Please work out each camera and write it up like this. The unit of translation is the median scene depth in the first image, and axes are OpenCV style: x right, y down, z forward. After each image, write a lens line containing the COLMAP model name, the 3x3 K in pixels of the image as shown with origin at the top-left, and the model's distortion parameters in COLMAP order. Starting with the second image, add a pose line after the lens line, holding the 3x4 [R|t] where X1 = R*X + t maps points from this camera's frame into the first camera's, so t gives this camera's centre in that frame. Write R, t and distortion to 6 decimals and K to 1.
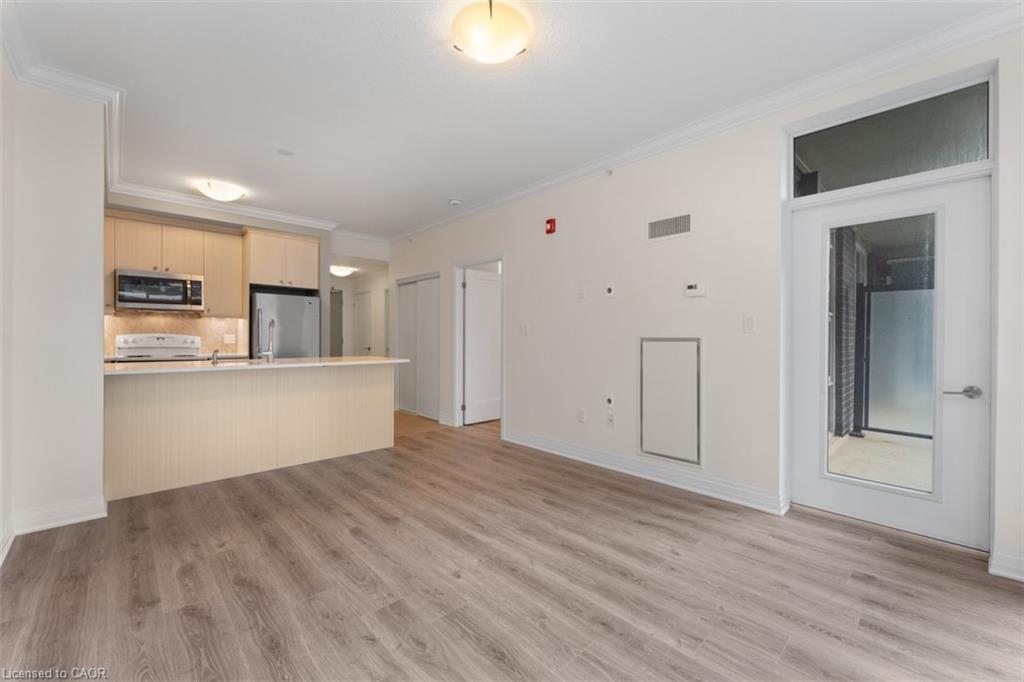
lens RADIAL K [[409.4, 0, 512.0], [0, 409.4, 341.0], [0, 0, 1]] dist [-0.000196, 0.000141]
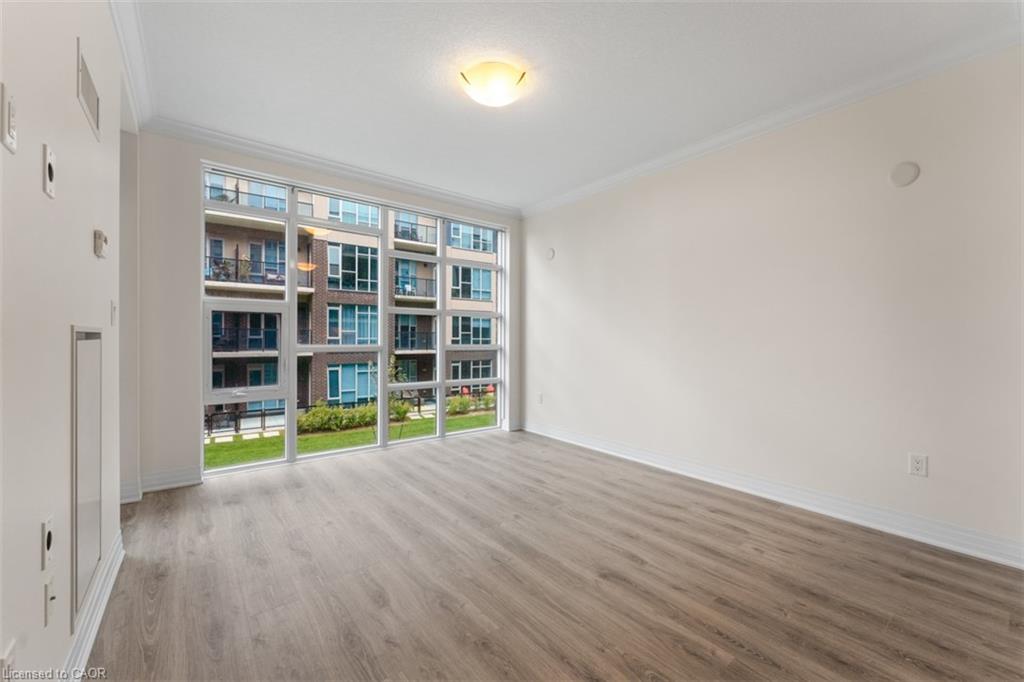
lens RADIAL K [[409.5, 0, 514.4], [0, 409.5, 339.1], [0, 0, 1]] dist [0.000011, -0.000159]
pose [[-0.995972, -0.008975, 0.089218, -0.168873], [-0.008294, 0.999934, 0.008005, -0.008602], [-0.089284, 0.007232, -0.995980, 1.638898]]
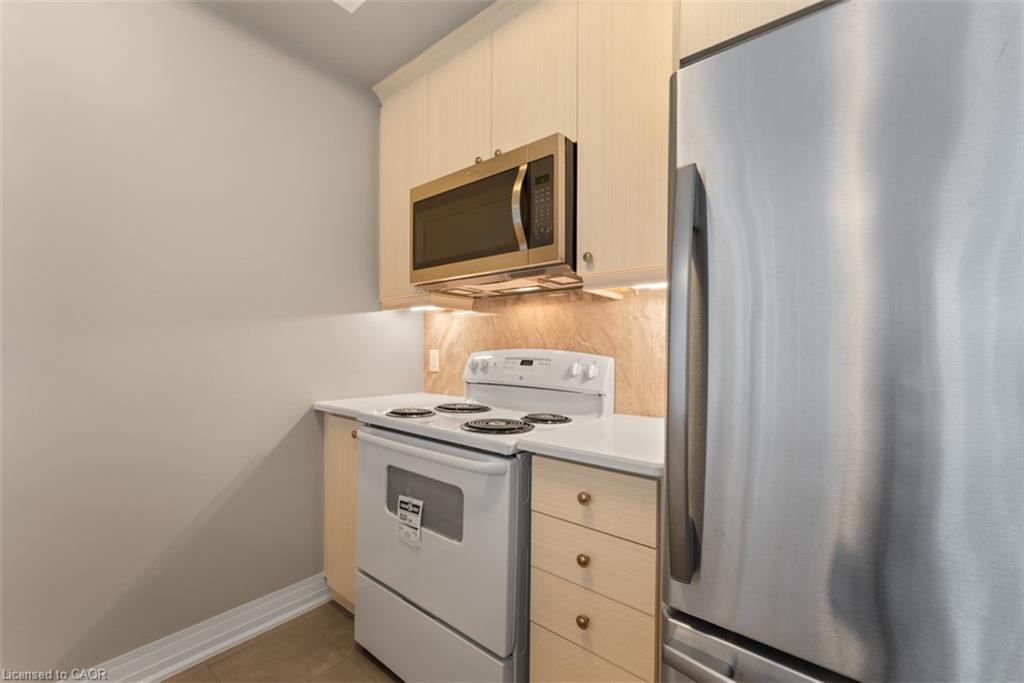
lens RADIAL K [[409.4, 0, 512.0], [0, 409.4, 341.5], [0, 0, 1]] dist [-0.000196, 0.000141]
pose [[0.132397, -0.027577, -0.990813, -0.866254], [-0.018647, 0.999367, -0.030306, -0.022972], [0.991021, 0.022488, 0.131798, 1.644693]]
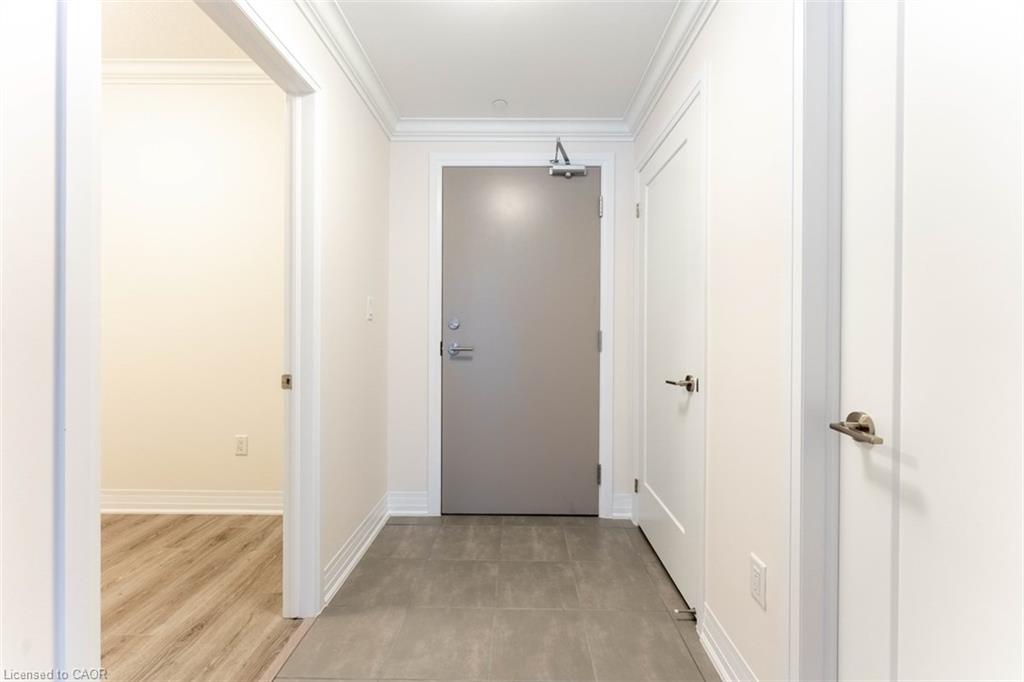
lens RADIAL K [[416.0, 0, 516.7], [0, 416.0, 336.7], [0, 0, 1]] dist [-0.000078, -0.000298]
pose [[0.718657, 0.009093, -0.695305, -0.794271], [-0.009560, 0.999949, 0.003196, -0.013239], [0.695299, 0.004351, 0.718708, 2.345689]]
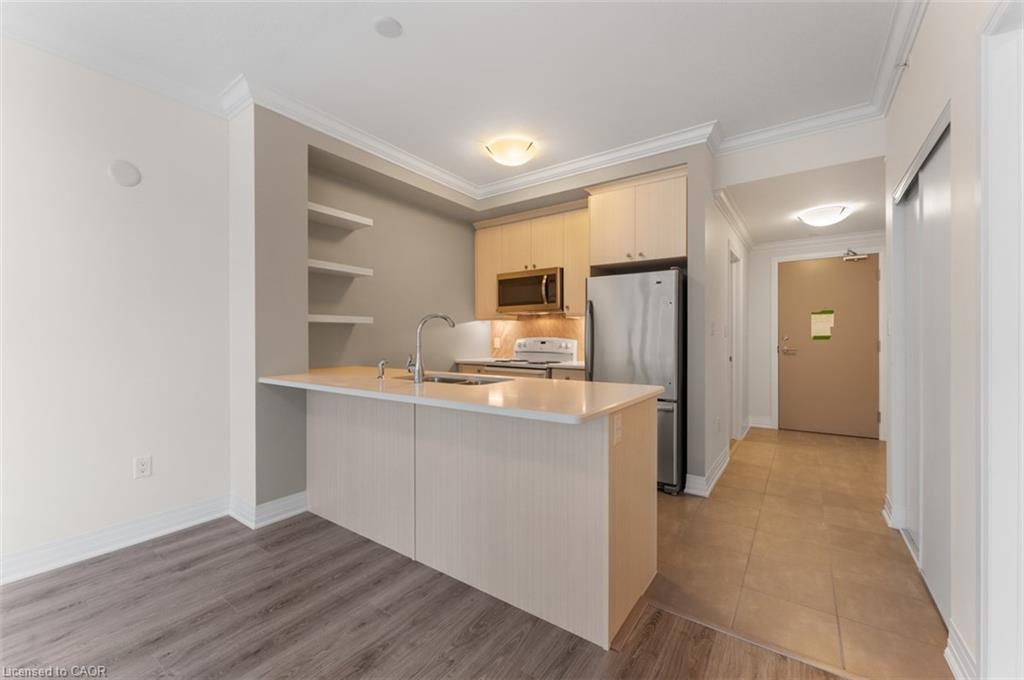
lens RADIAL K [[409.4, 0, 512.0], [0, 409.4, 340.0], [0, 0, 1]] dist [-0.000196, 0.000141]
pose [[0.193051, 0.000454, -0.981189, 0.066563], [-0.004684, 0.999989, -0.000459, -0.019430], [0.981178, 0.004685, 0.193051, 1.318639]]
